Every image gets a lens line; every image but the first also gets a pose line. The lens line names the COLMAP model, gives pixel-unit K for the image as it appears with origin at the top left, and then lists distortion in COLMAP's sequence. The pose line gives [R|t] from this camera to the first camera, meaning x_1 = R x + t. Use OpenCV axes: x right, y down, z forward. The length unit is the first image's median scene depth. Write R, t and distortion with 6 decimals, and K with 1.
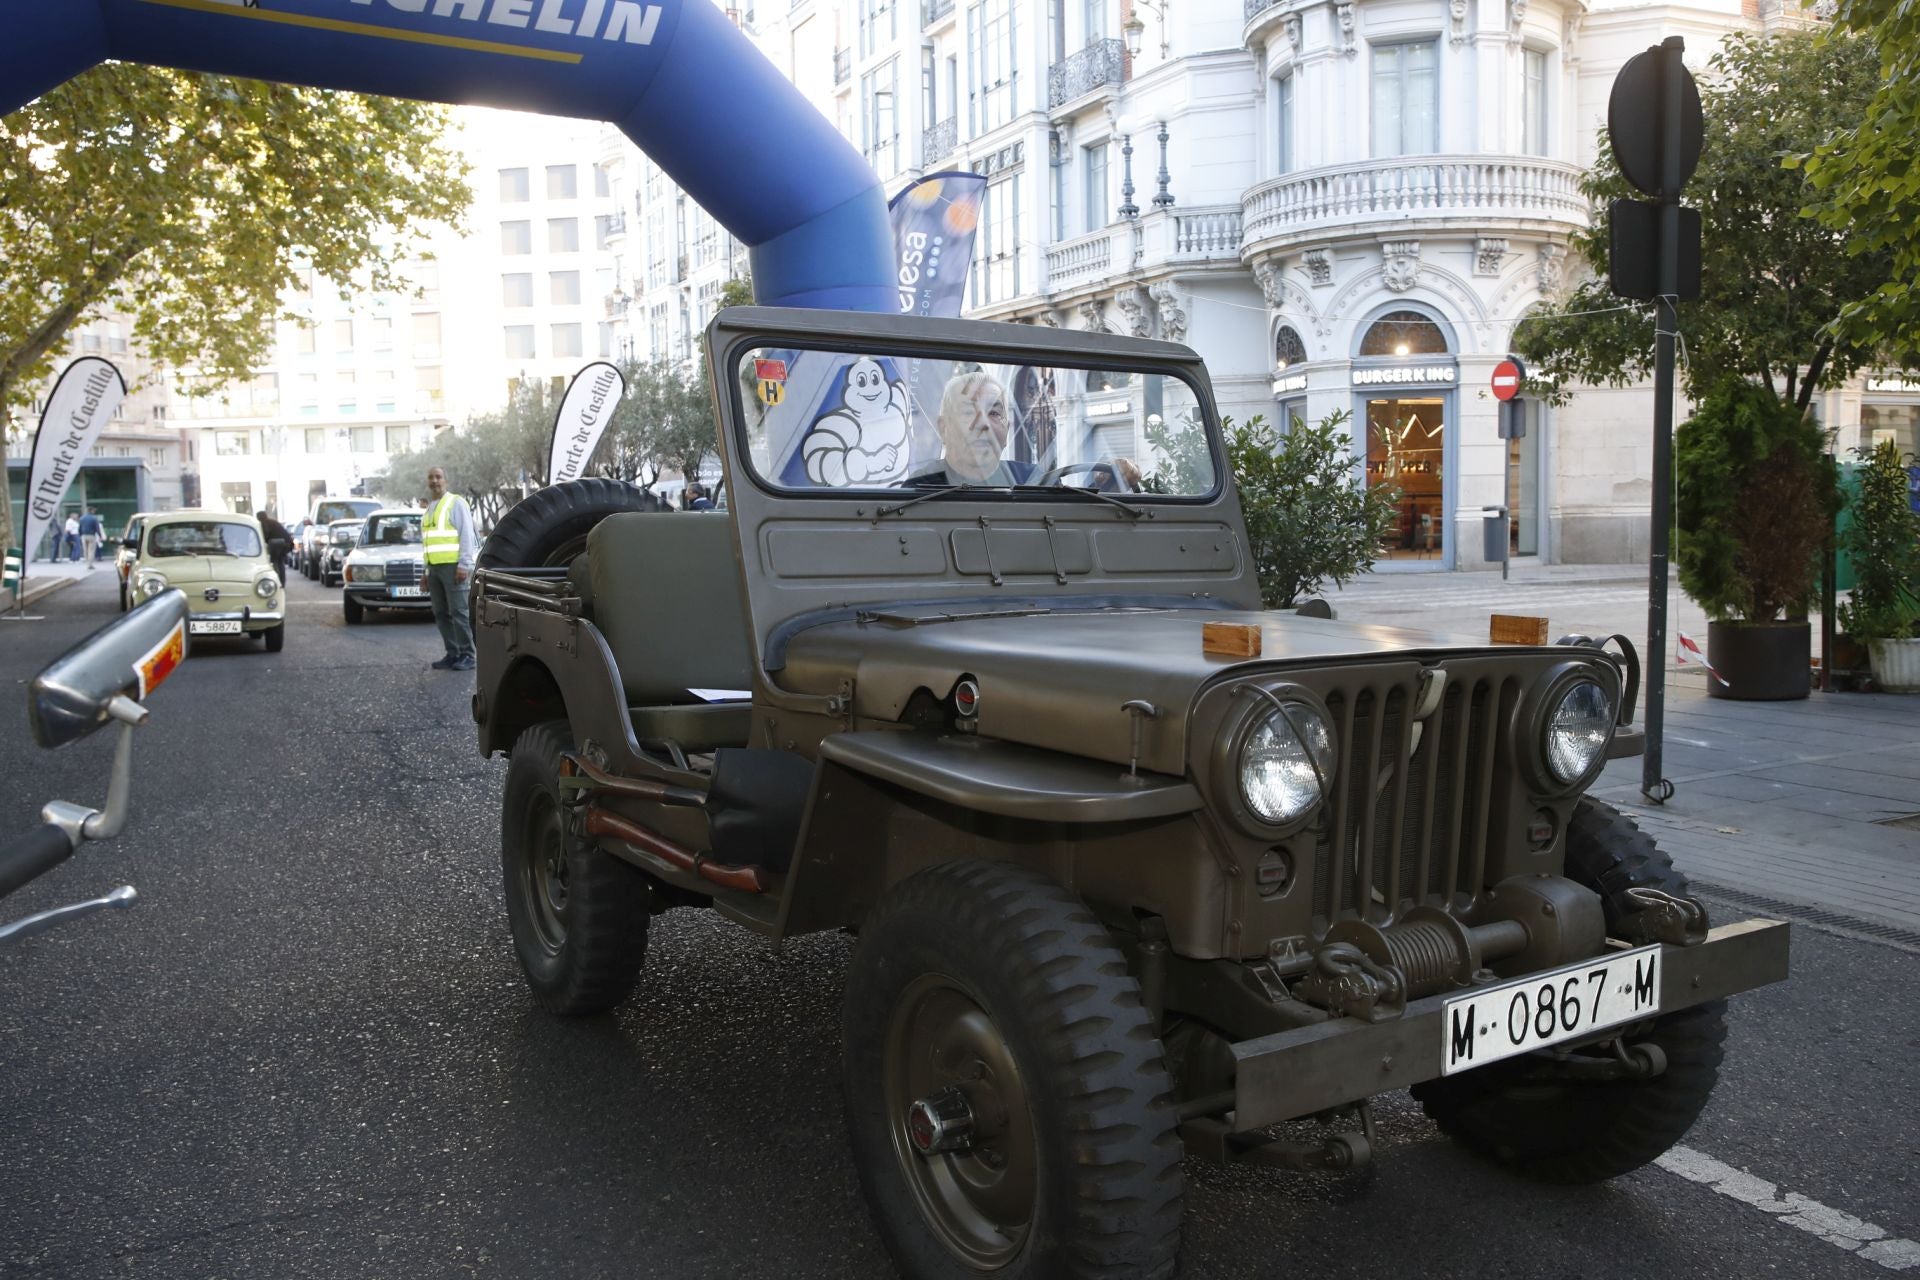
lens RADIAL K [[1579.2, 0, 944.1], [0, 1579.2, 644.9], [0, 0, 1]] dist [-0.087972, 0.114675]
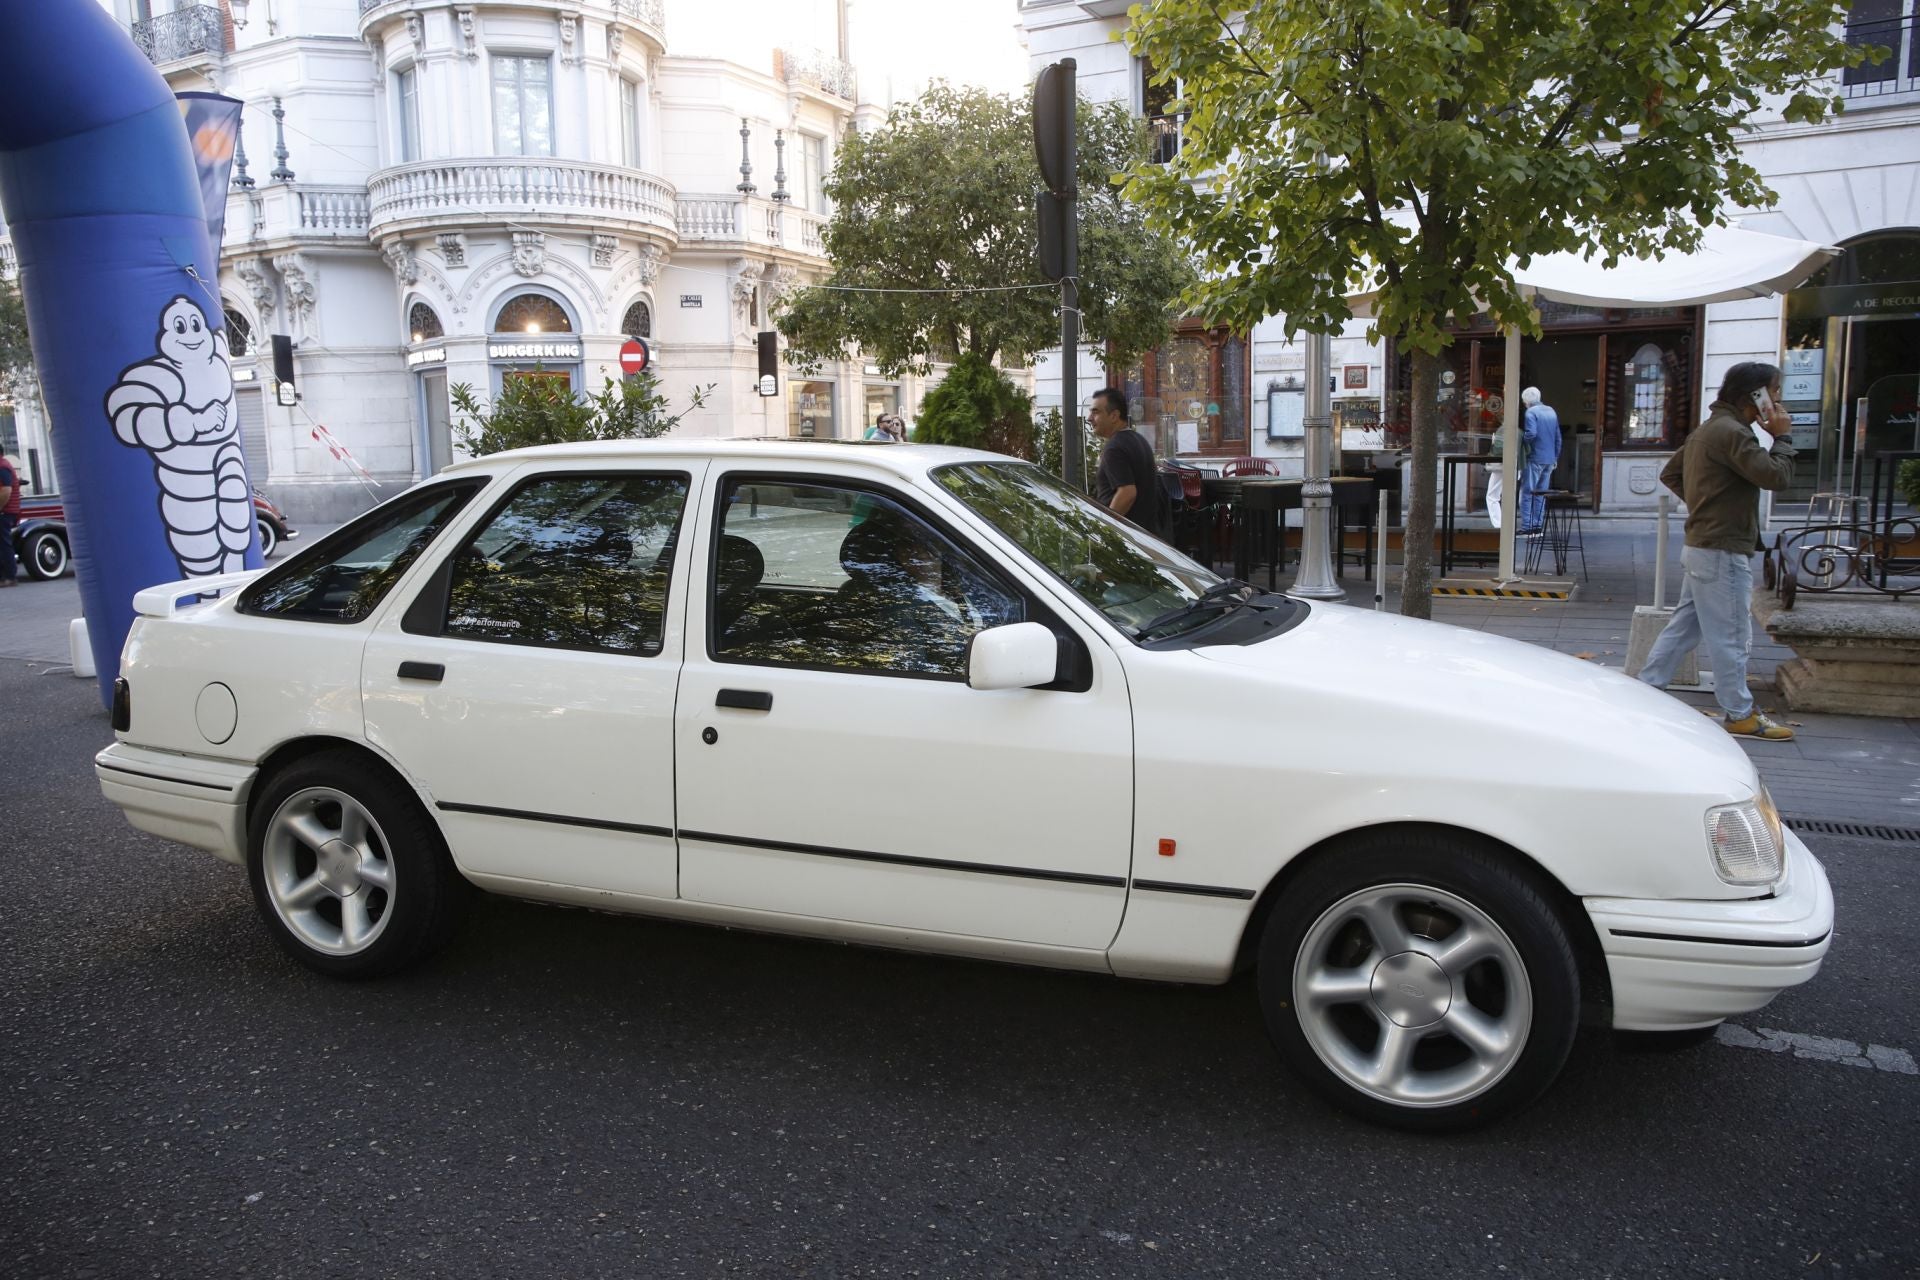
lens RADIAL K [[1318.3, 0, 955.8], [0, 1318.3, 629.1], [0, 0, 1]] dist [-0.097255, 0.083028]
pose [[0.794985, -0.084231, 0.600753, -0.047491], [0.062710, 0.996419, 0.056722, -0.004536], [-0.603379, -0.007420, 0.797420, 0.055159]]
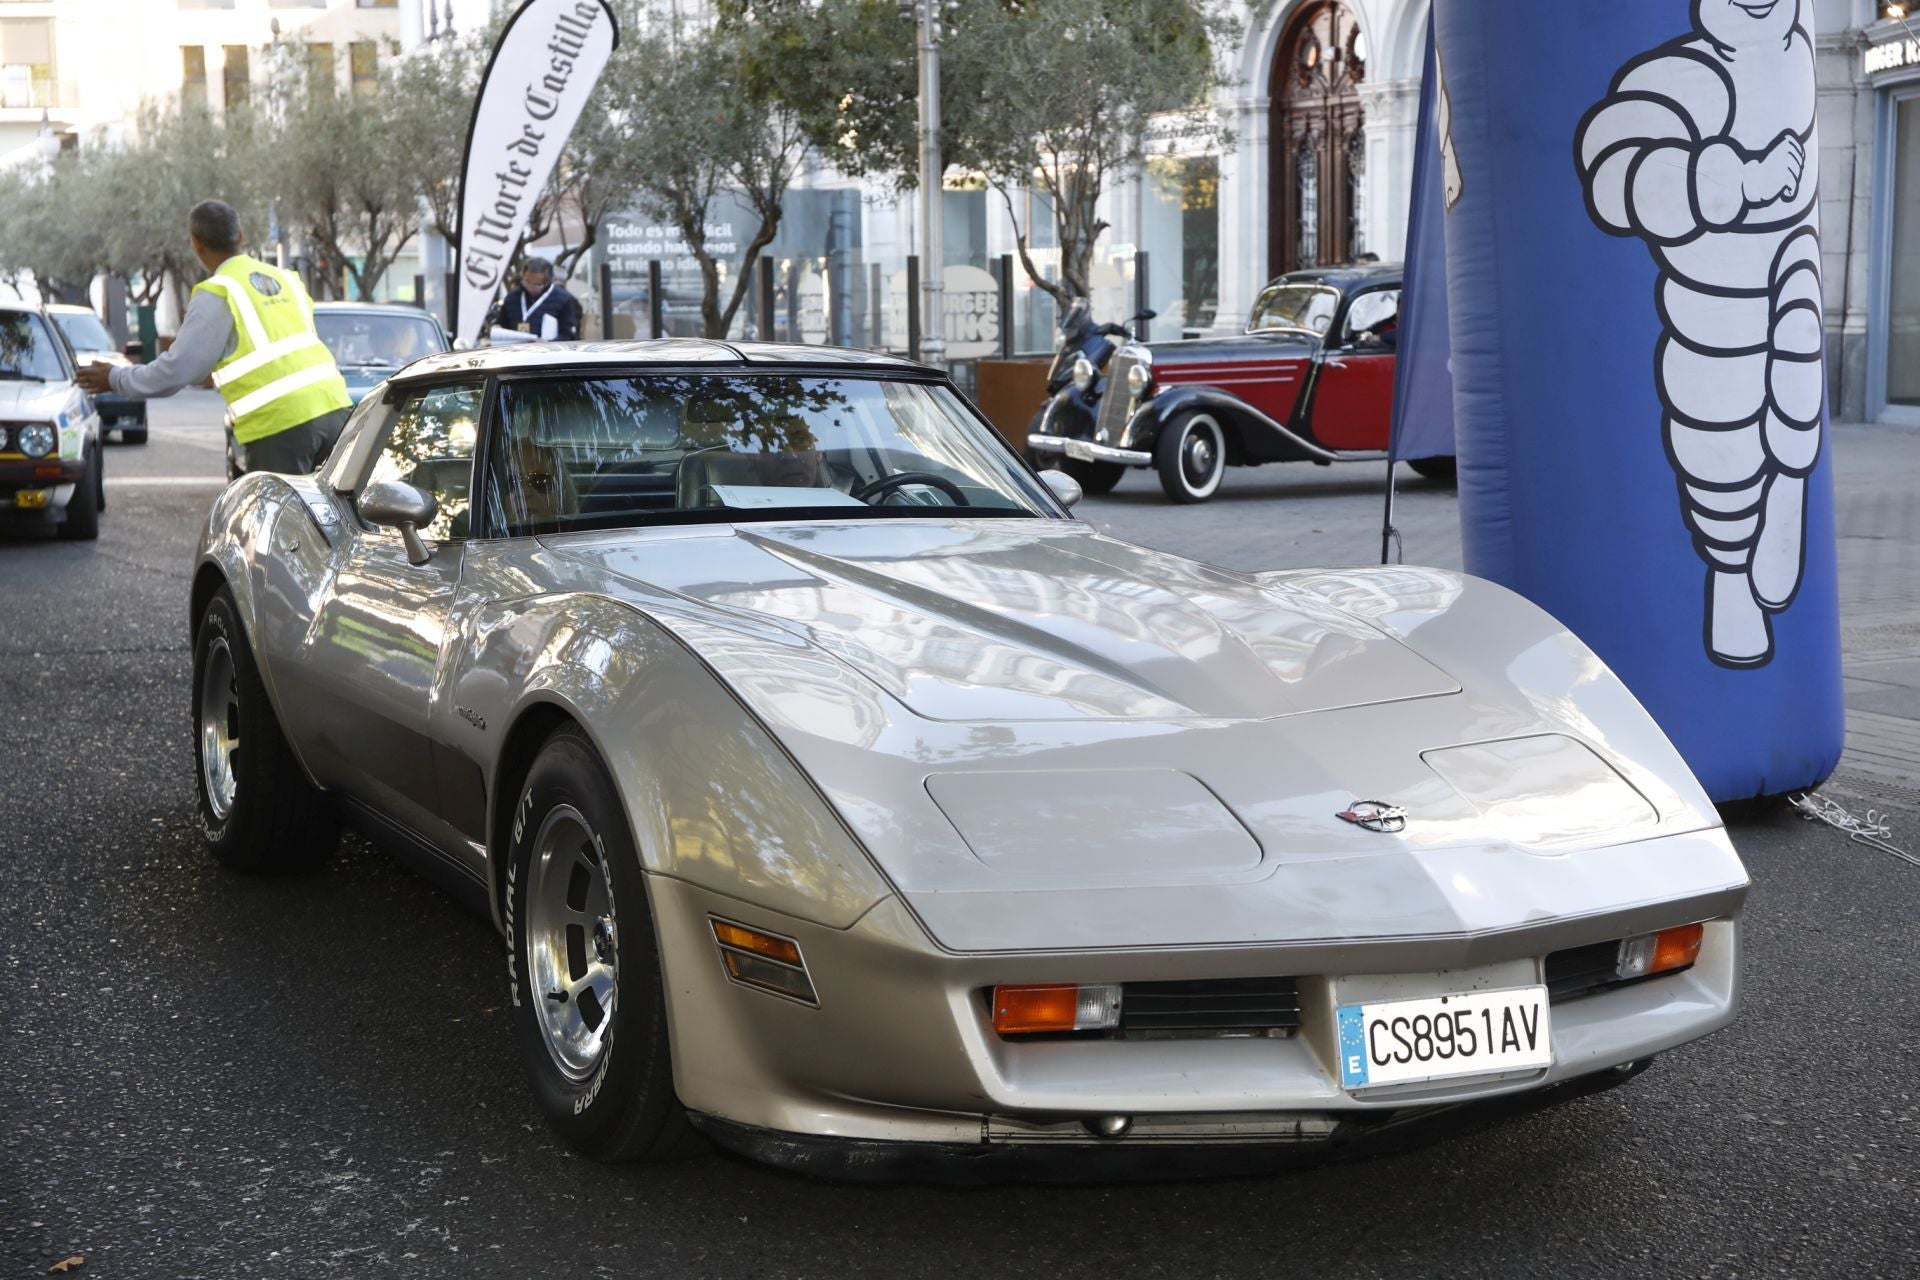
lens RADIAL K [[2889.5, 0, 963.7], [0, 2889.5, 641.9], [0, 0, 1]] dist [0.054896, 0.160439]
pose [[0.999958, 0.009165, 0.000217, -0.076528], [-0.009167, 0.999530, 0.029257, -0.005953], [0.000051, -0.029258, 0.999572, 0.084336]]
